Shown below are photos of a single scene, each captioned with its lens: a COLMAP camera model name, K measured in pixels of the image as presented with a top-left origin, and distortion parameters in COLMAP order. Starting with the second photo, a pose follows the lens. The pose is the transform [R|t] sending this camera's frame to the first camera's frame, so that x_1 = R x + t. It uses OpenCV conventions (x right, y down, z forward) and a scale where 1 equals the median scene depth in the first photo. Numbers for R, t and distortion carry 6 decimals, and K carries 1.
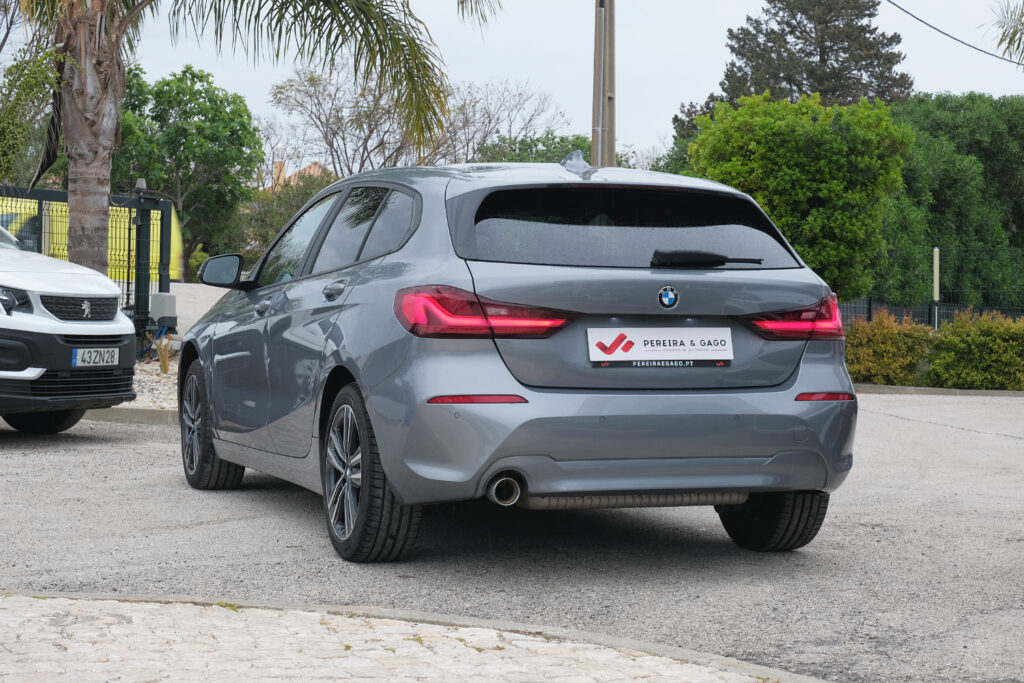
lens RADIAL K [[2020.7, 0, 511.1], [0, 2020.7, 324.7], [0, 0, 1]] dist [-0.083177, 0.186970]
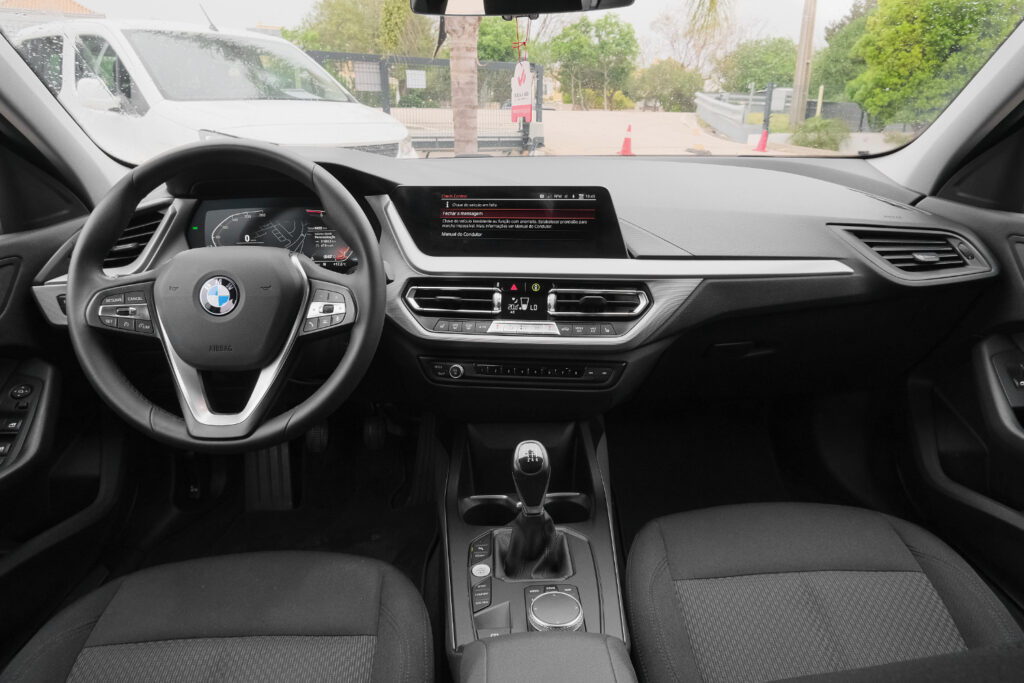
lens RADIAL K [[641.7, 0, 512.0], [0, 641.7, 341.5], [0, 0, 1]] dist [-0.000996, 0.000848]
pose [[0.946491, 0.084257, -0.311536, -0.003806], [0.021502, 0.946710, 0.321369, -0.012462], [0.322012, -0.310872, 0.894241, 0.362536]]
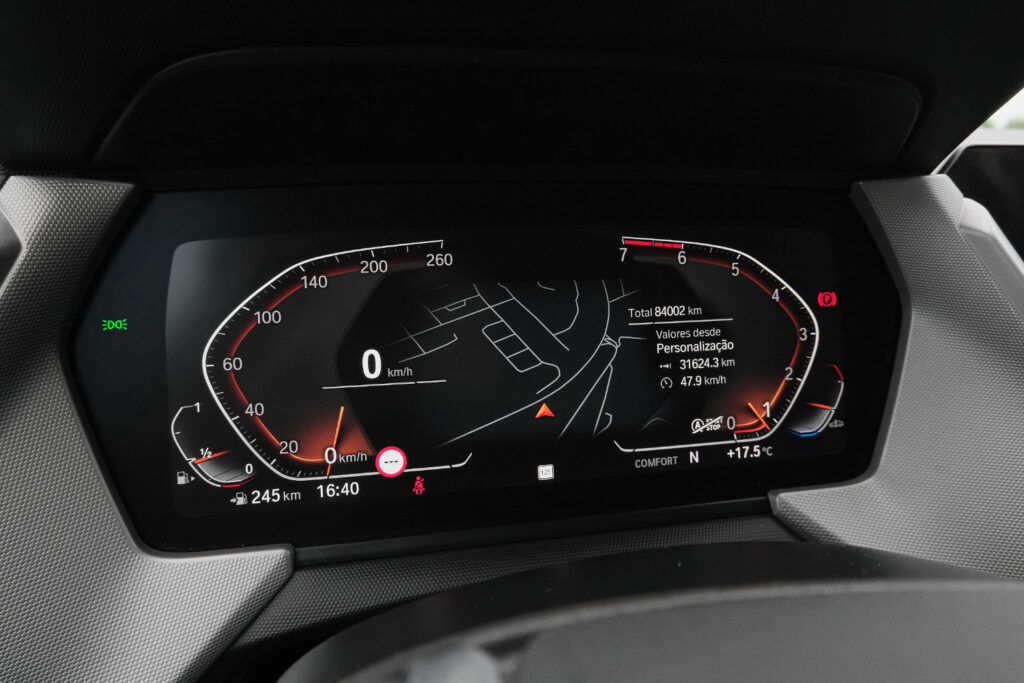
lens RADIAL K [[685.4, 0, 512.0], [0, 685.4, 341.5], [0, 0, 1]] dist [0.000375, -0.000794]
pose [[0.991193, 0.029587, -0.129077, -0.032776], [0.004501, 0.966631, 0.256133, -0.008266], [0.132348, -0.254458, 0.957985, 0.389507]]
